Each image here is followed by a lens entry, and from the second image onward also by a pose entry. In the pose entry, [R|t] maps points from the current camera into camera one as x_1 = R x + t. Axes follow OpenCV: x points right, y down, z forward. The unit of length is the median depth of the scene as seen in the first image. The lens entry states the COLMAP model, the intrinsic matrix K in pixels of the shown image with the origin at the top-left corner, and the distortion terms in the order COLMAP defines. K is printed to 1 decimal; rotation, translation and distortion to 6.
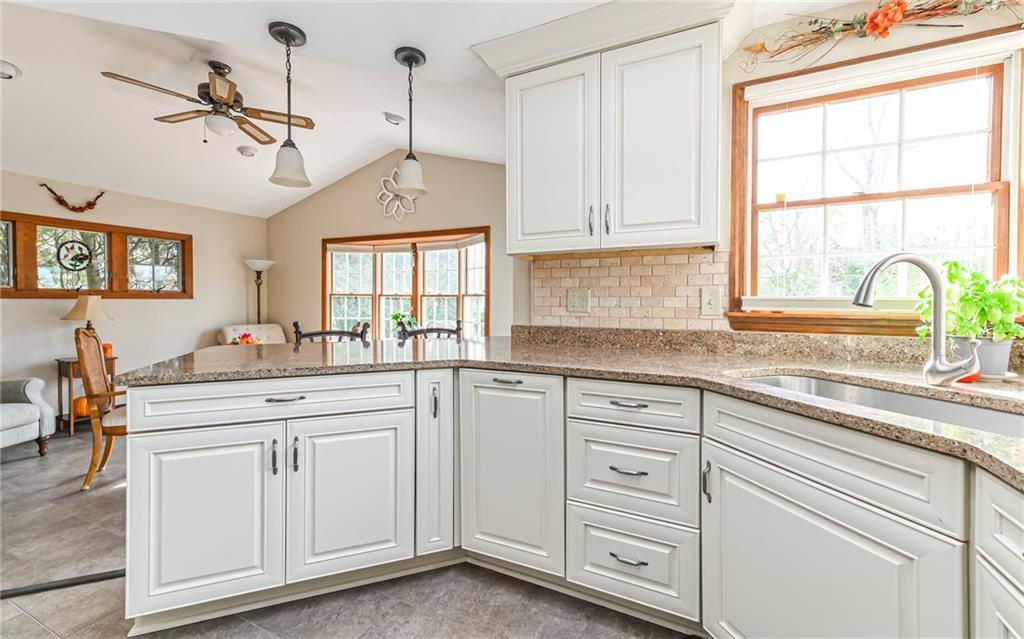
lens RADIAL K [[406.8, 0, 516.5], [0, 406.8, 306.6], [0, 0, 1]] dist [0.019619, -0.000746]
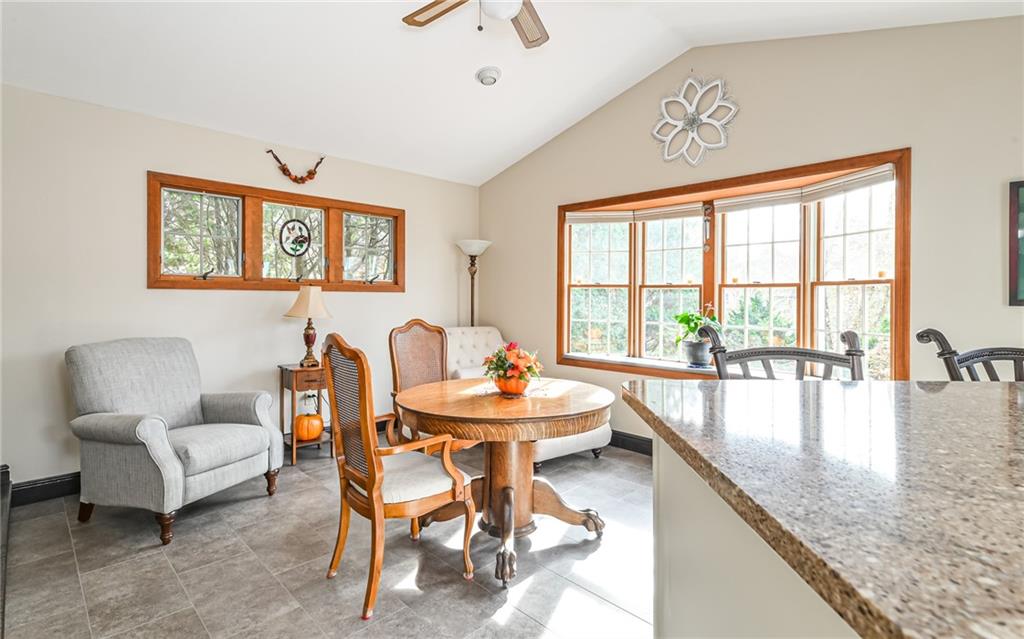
lens RADIAL K [[494.1, 0, 514.6], [0, 494.1, 301.8], [0, 0, 1]] dist [0.011201, -0.000168]
pose [[0.939445, 0.003400, -0.342682, -0.625259], [-0.007936, 0.999898, -0.011837, 0.020347], [0.342606, 0.013839, 0.939377, 0.456136]]
